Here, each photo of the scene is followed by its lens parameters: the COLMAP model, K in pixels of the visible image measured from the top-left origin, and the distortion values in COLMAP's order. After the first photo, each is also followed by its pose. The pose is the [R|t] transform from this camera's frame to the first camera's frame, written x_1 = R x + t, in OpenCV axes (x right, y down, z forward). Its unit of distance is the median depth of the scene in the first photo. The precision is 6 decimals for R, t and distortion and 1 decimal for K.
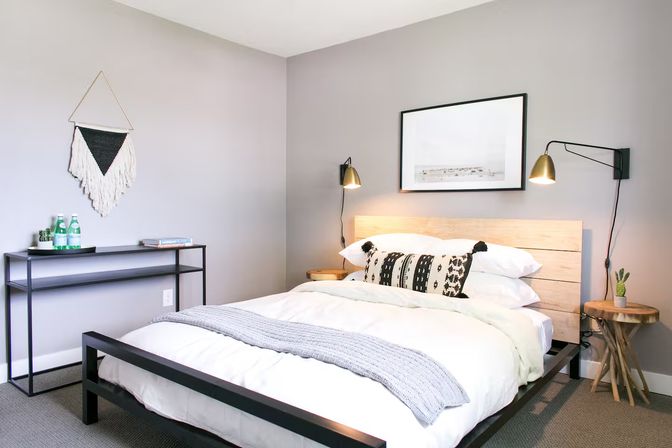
lens RADIAL K [[469.6, 0, 336.0], [0, 469.6, 224.0], [0, 0, 1]] dist [-0.069440, -0.001405]
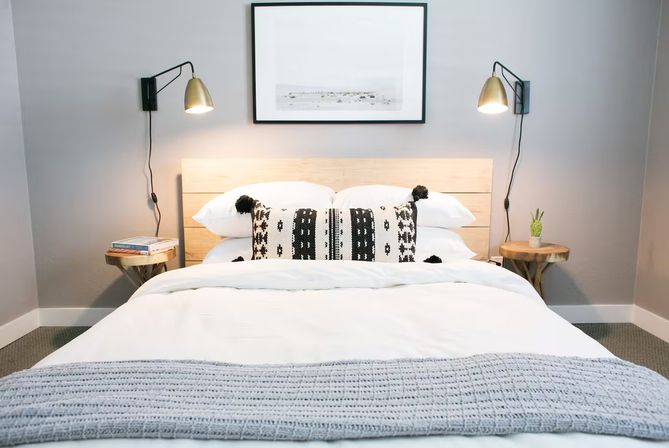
lens RADIAL K [[467.5, 0, 334.5], [0, 467.5, 224.0], [0, 0, 1]] dist [-0.069440, -0.001405]
pose [[0.749576, -0.096812, 0.654800, -0.287936], [0.031173, 0.993312, 0.111175, 0.009368], [-0.661183, -0.062922, 0.747581, 0.482200]]
